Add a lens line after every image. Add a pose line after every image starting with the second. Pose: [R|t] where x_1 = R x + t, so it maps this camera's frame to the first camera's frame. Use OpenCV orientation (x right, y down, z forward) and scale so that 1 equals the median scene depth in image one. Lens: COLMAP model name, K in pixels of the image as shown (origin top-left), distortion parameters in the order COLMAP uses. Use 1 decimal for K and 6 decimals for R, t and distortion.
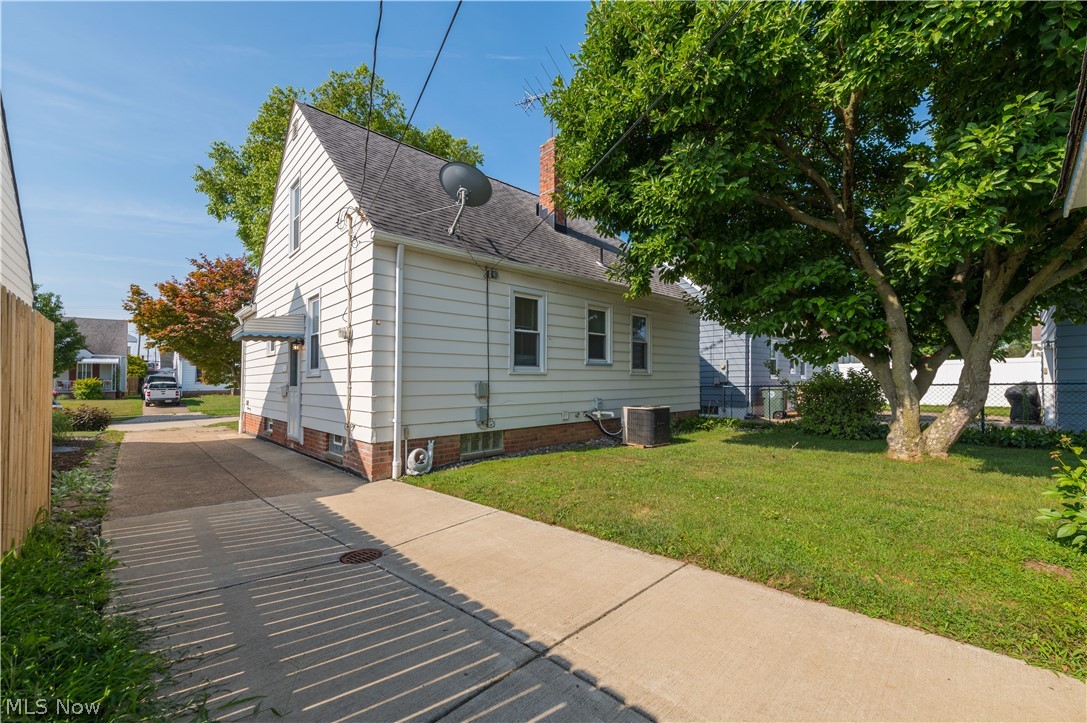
lens RADIAL K [[441.8, 0, 542.9], [0, 441.8, 368.9], [0, 0, 1]] dist [-0.004850, -0.000398]
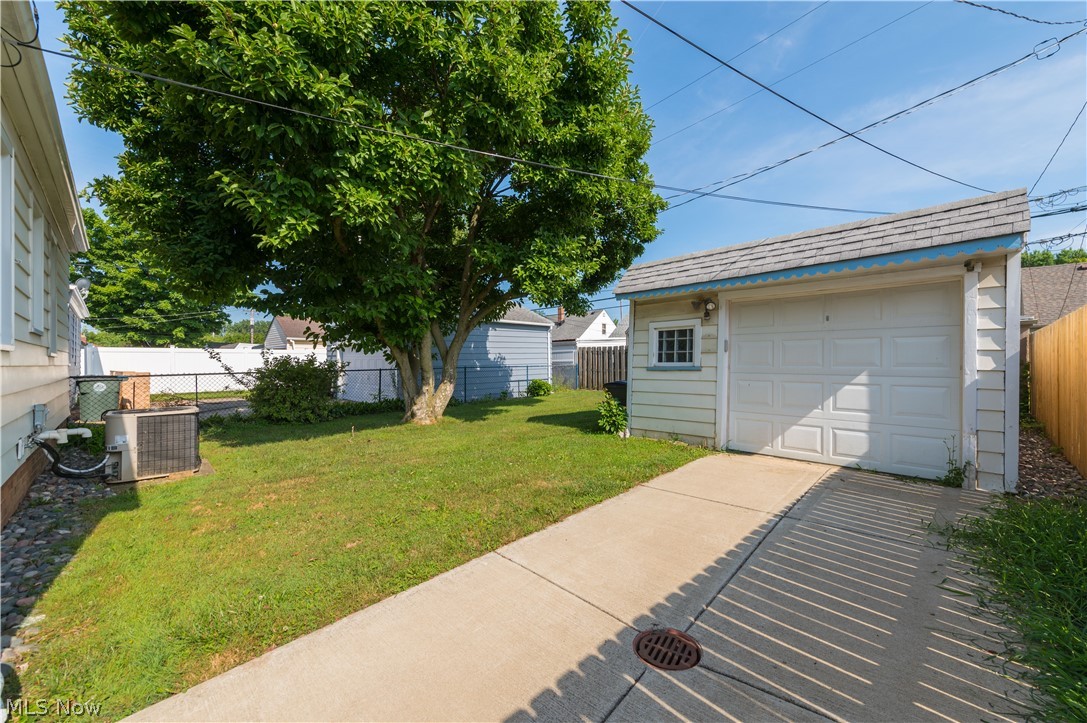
lens RADIAL K [[432.8, 0, 541.6], [0, 432.8, 361.3], [0, 0, 1]] dist [0.013863, -0.000610]
pose [[-0.048717, 0.005662, 0.998797, -1.040060], [-0.026711, 0.999619, -0.006970, 0.011197], [-0.998455, -0.027019, -0.048547, 1.220926]]
